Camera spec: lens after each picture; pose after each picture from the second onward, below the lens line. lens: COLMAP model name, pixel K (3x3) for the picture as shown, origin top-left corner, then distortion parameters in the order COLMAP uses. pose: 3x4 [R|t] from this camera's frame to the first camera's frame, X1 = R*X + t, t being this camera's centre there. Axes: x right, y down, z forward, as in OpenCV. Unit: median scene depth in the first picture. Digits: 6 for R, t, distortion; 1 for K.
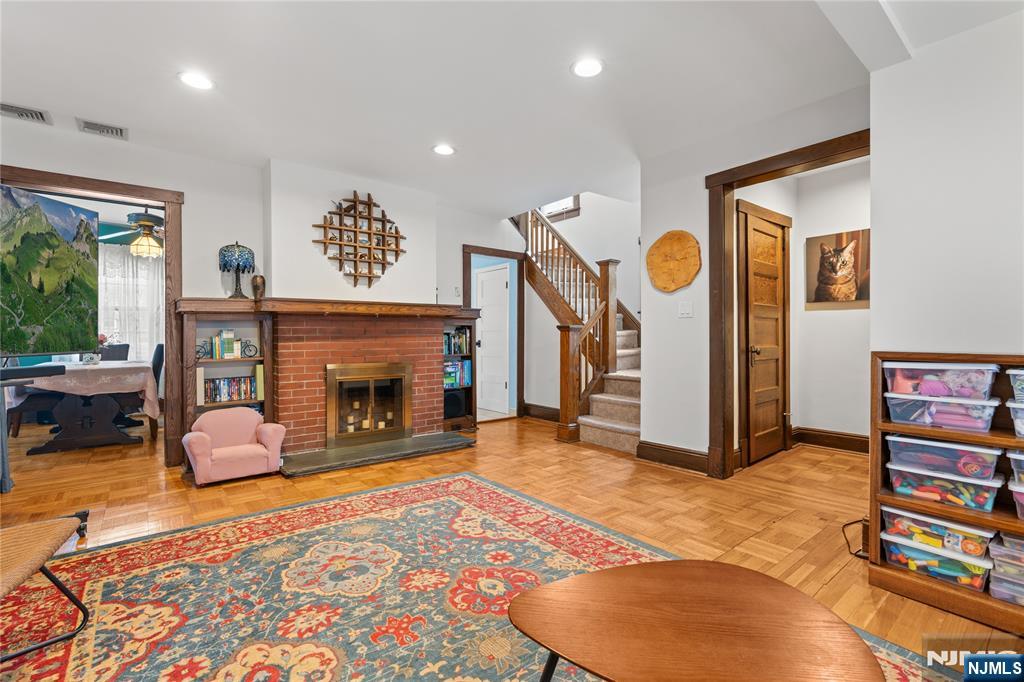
lens RADIAL K [[459.0, 0, 511.2], [0, 459.0, 337.3], [0, 0, 1]] dist [-0.007056, 0.001422]
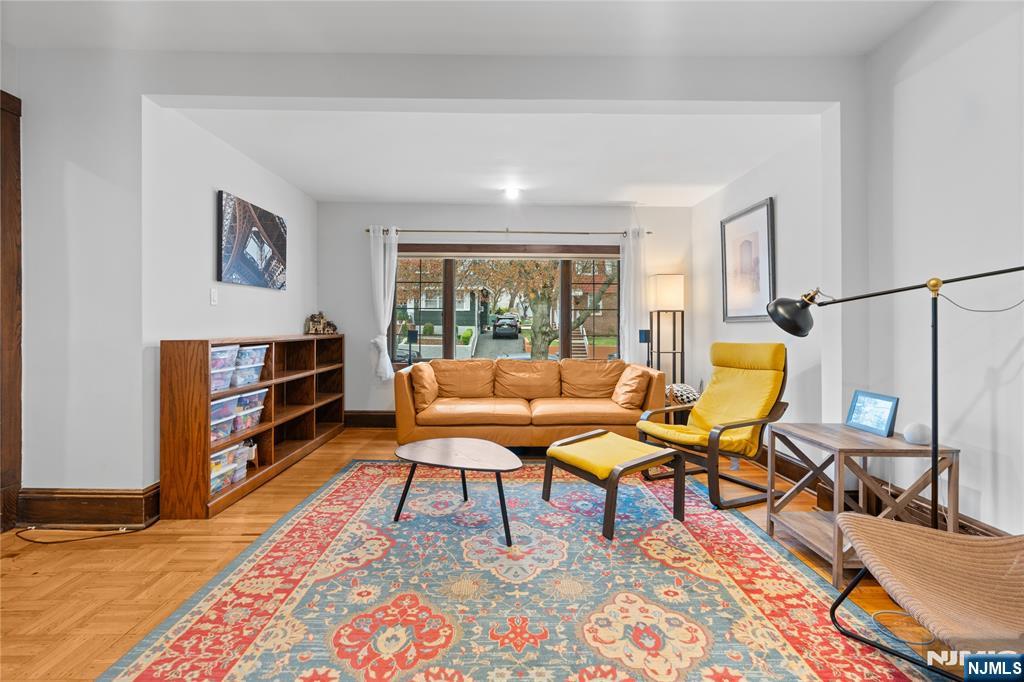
lens RADIAL K [[459.0, 0, 512.7], [0, 459.0, 324.1], [0, 0, 1]] dist [-0.007056, 0.001422]
pose [[-0.783416, 0.003200, 0.621489, -0.575220], [0.002331, 0.999995, -0.002210, -0.008556], [-0.621493, -0.000282, -0.783420, 1.213215]]
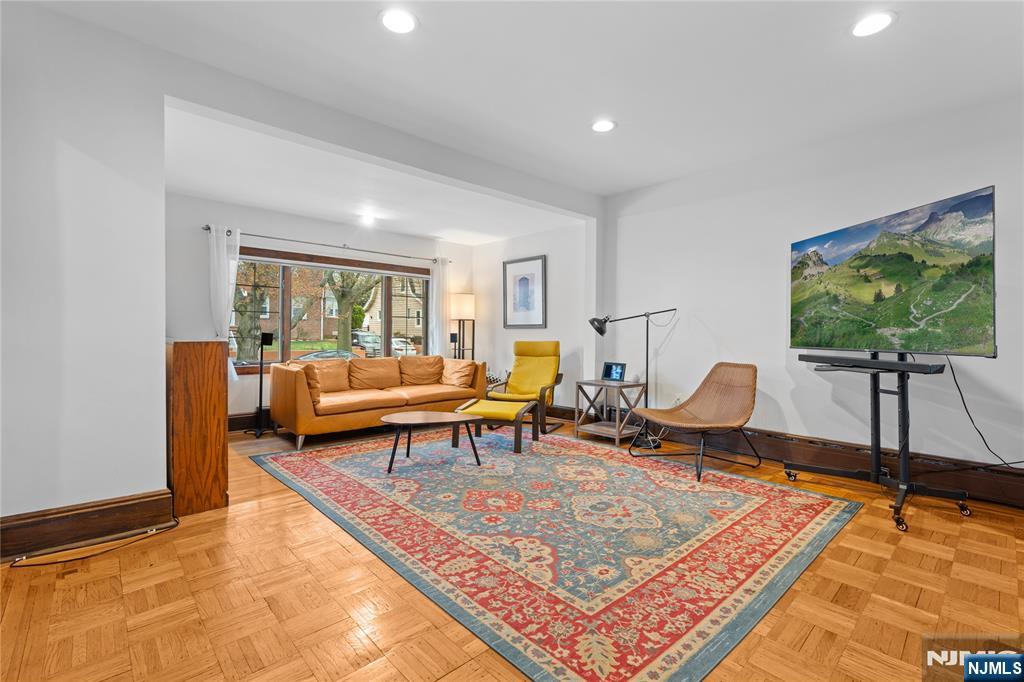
lens RADIAL K [[459.0, 0, 501.3], [0, 459.0, 334.4], [0, 0, 1]] dist [-0.007056, 0.001422]
pose [[-0.998928, -0.006344, -0.045858, 0.010045], [-0.006786, 0.999932, 0.009504, -0.007975], [0.045794, 0.009805, -0.998903, 1.999443]]
